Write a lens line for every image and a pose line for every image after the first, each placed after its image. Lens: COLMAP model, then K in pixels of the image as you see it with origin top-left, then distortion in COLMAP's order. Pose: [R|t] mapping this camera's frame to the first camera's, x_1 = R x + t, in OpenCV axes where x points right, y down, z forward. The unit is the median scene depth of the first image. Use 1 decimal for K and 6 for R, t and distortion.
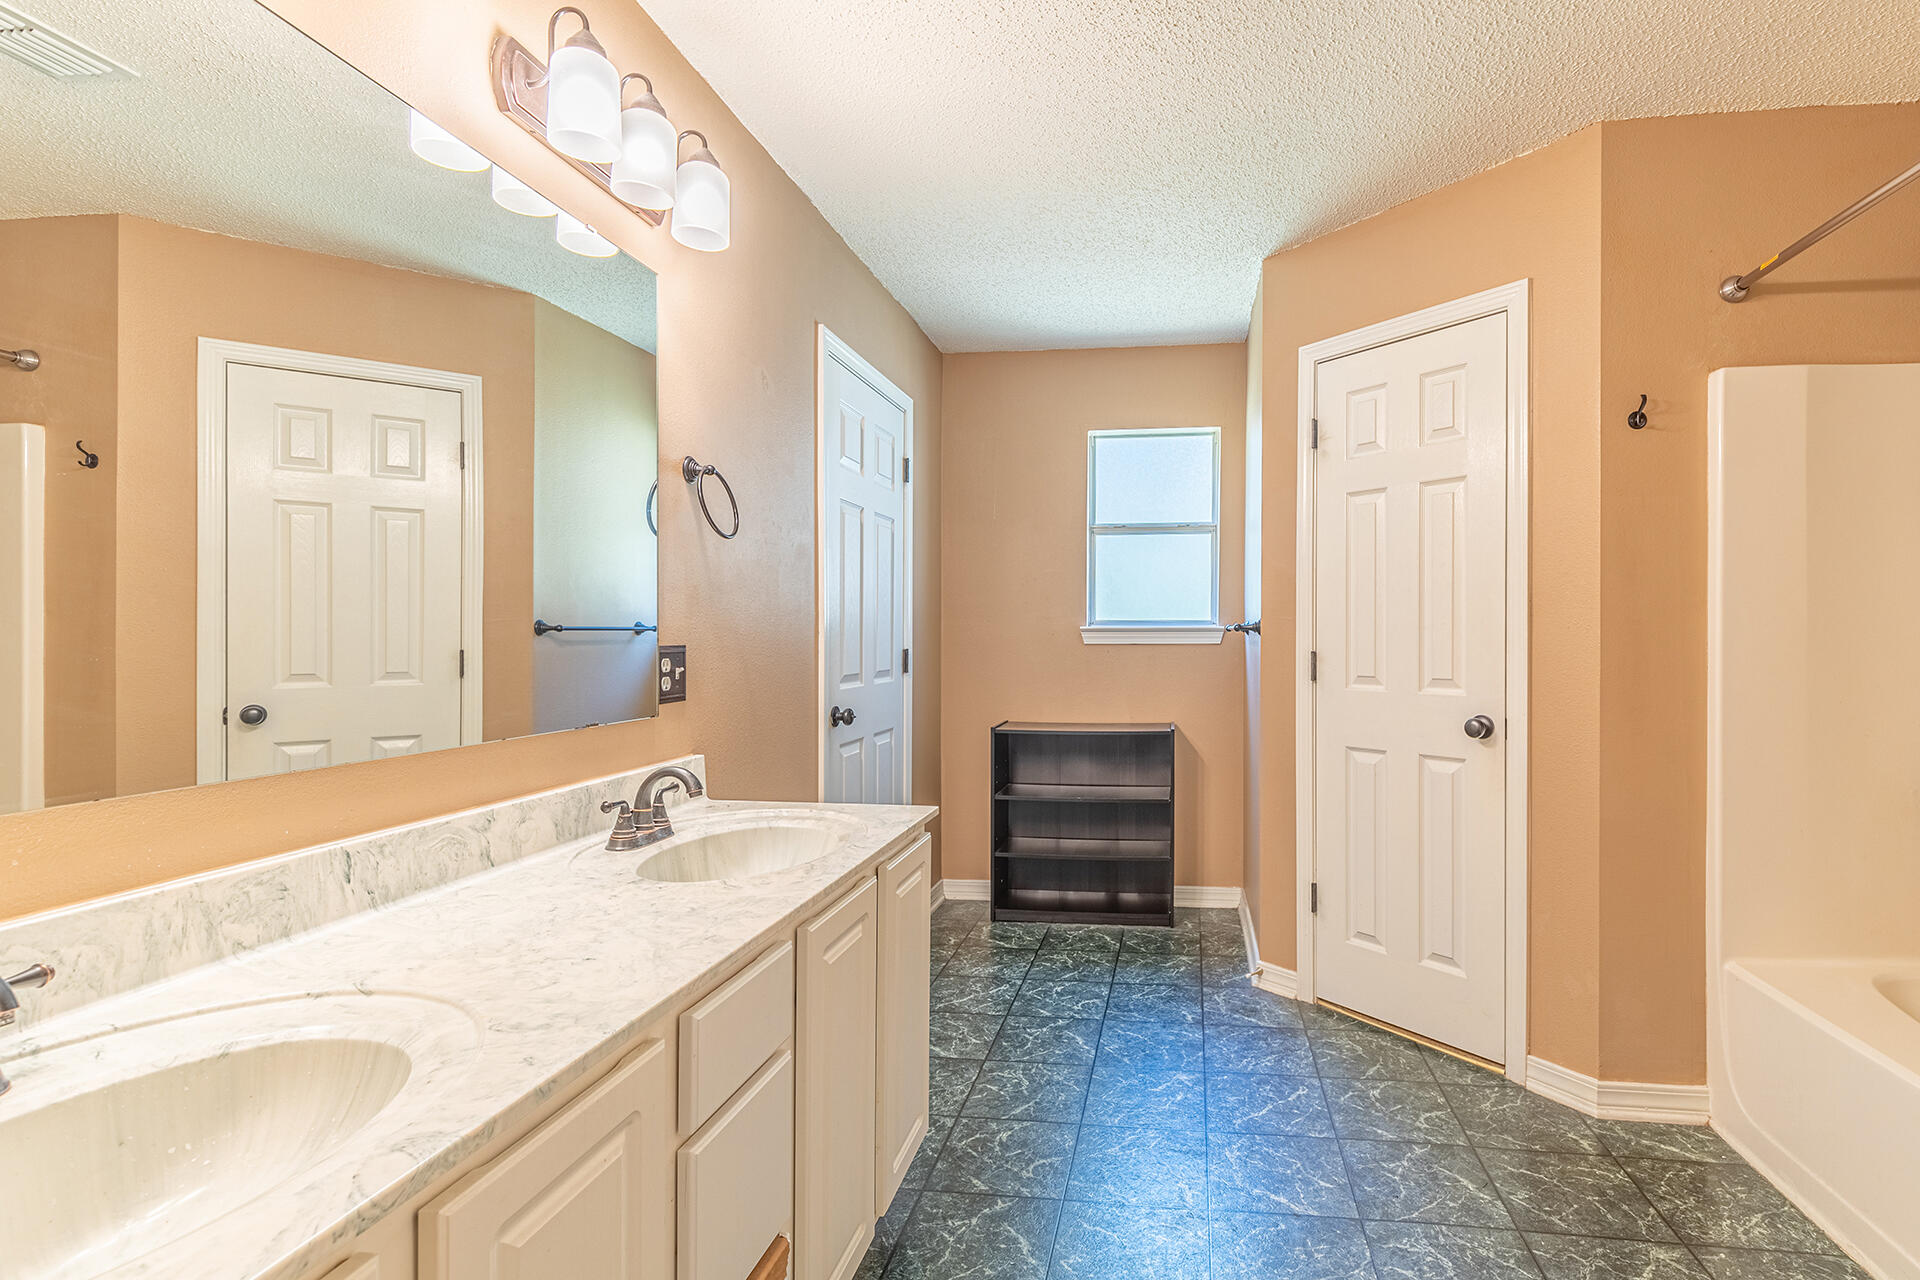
lens RADIAL K [[933.0, 0, 960.0], [0, 933.0, 640.0], [0, 0, 1]] dist [0.002803, 0.000182]
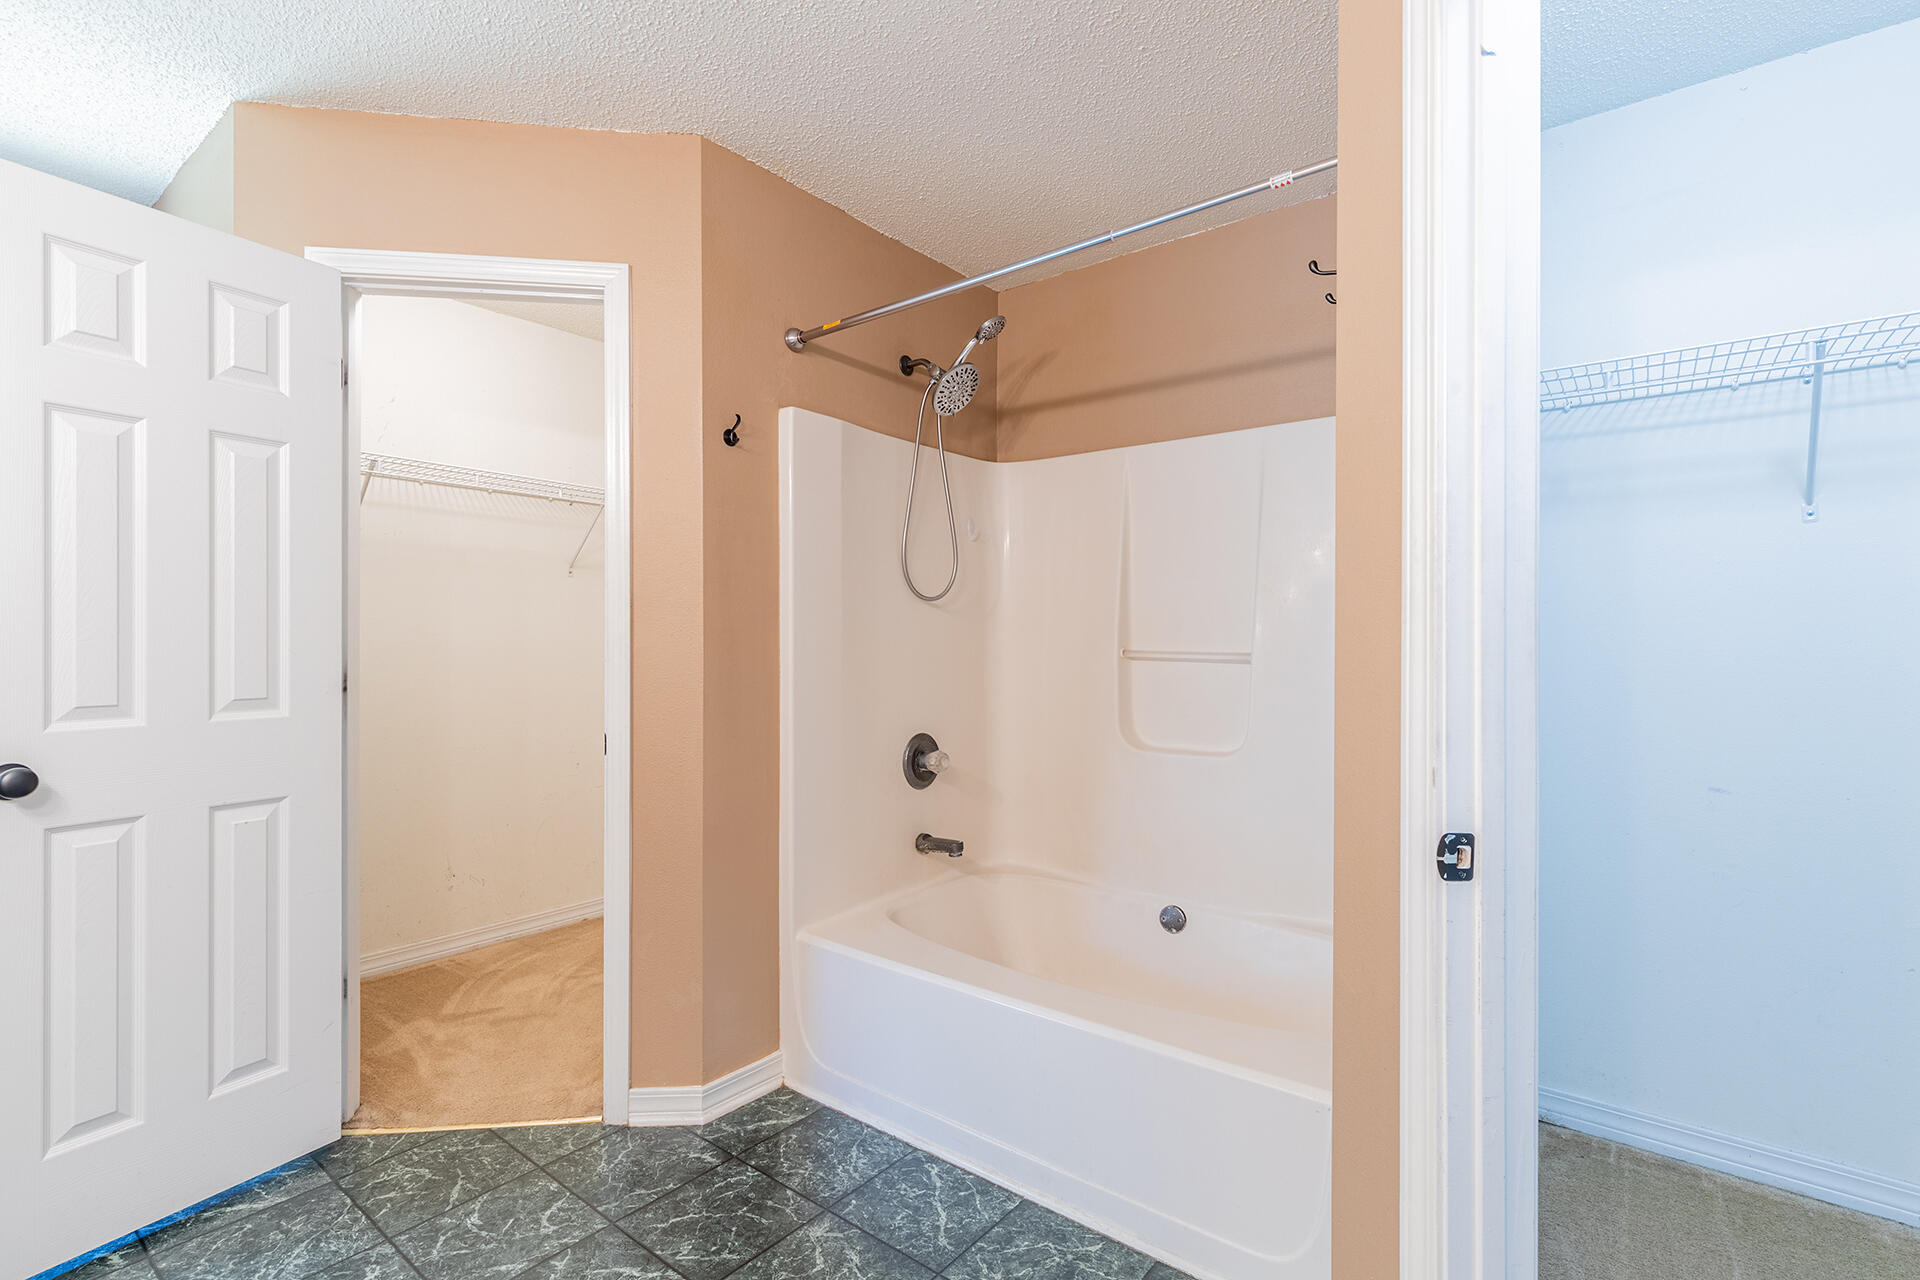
lens RADIAL K [[933.0, 0, 960.0], [0, 933.0, 640.0], [0, 0, 1]] dist [0.002803, 0.000182]
pose [[0.428927, 0.004099, 0.903330, -0.111648], [-0.001889, 0.999992, -0.003640, -0.005751], [-0.903337, -0.000145, 0.428931, 0.331606]]
